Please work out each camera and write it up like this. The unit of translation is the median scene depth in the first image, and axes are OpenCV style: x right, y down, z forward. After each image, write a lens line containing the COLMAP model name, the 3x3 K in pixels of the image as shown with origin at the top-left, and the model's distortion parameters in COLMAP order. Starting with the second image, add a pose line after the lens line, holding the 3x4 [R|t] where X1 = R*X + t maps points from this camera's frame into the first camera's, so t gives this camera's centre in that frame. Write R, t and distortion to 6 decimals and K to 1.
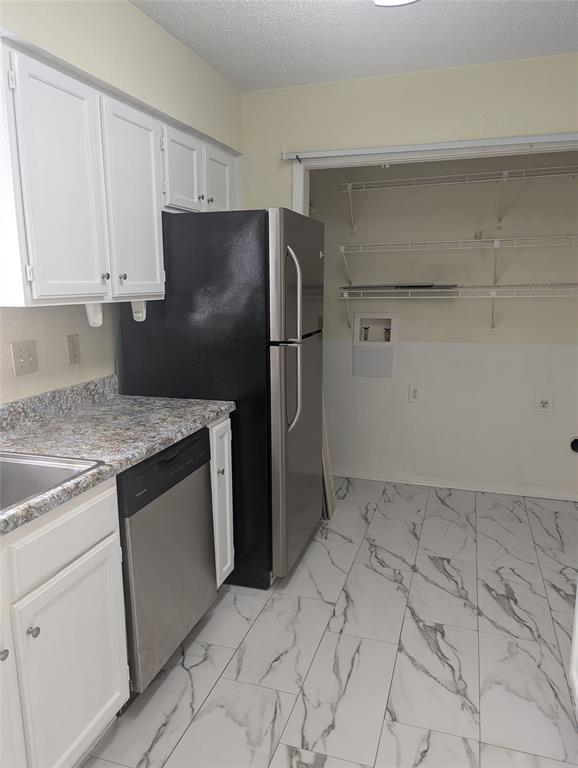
lens RADIAL K [[566.3, 0, 288.8], [0, 566.3, 382.6], [0, 0, 1]] dist [0.073026, -0.071535]
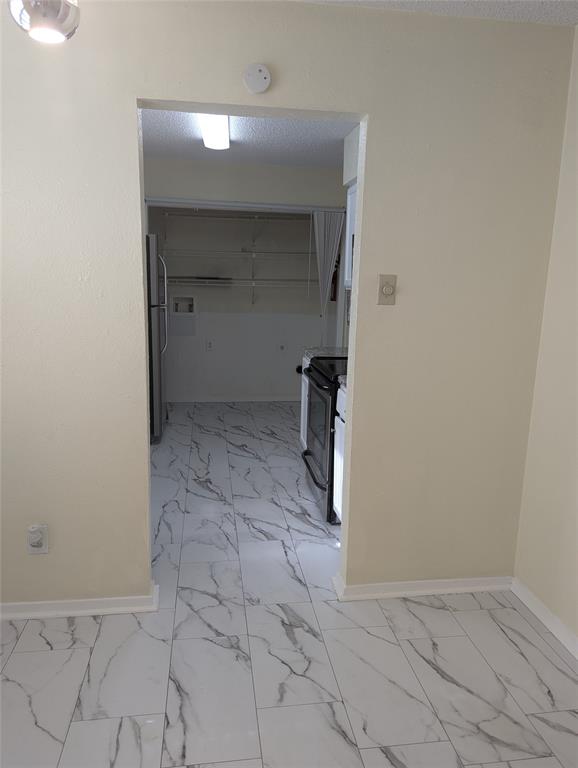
lens RADIAL K [[560.1, 0, 299.4], [0, 560.1, 385.1], [0, 0, 1]] dist [0.062133, -0.067844]
pose [[0.891207, -0.058008, 0.449873, -0.468081], [0.048506, 0.998290, 0.032630, 0.159546], [-0.450996, -0.007258, 0.892496, -0.914068]]
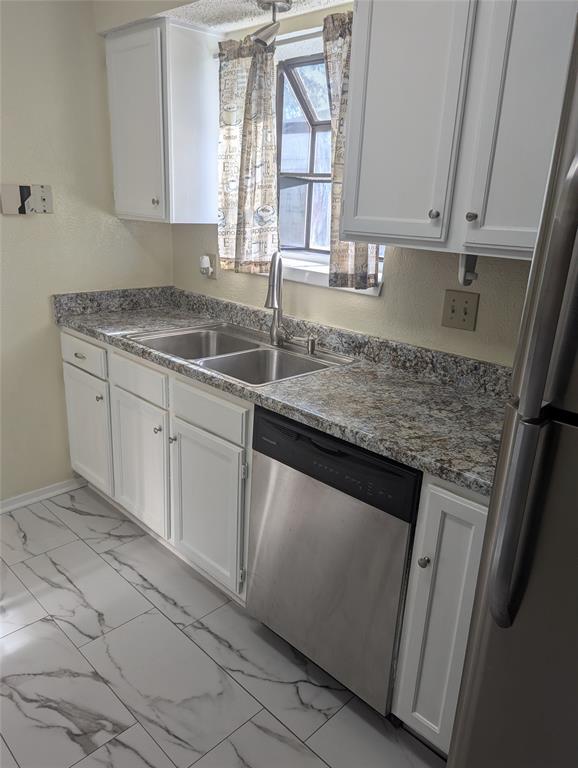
lens RADIAL K [[566.3, 0, 288.8], [0, 566.3, 382.6], [0, 0, 1]] dist [0.073026, -0.071535]
pose [[-0.457984, 0.254334, -0.851801, 0.407740], [-0.196695, 0.905456, 0.376111, -0.207349], [0.866926, 0.339798, -0.364659, 1.061738]]
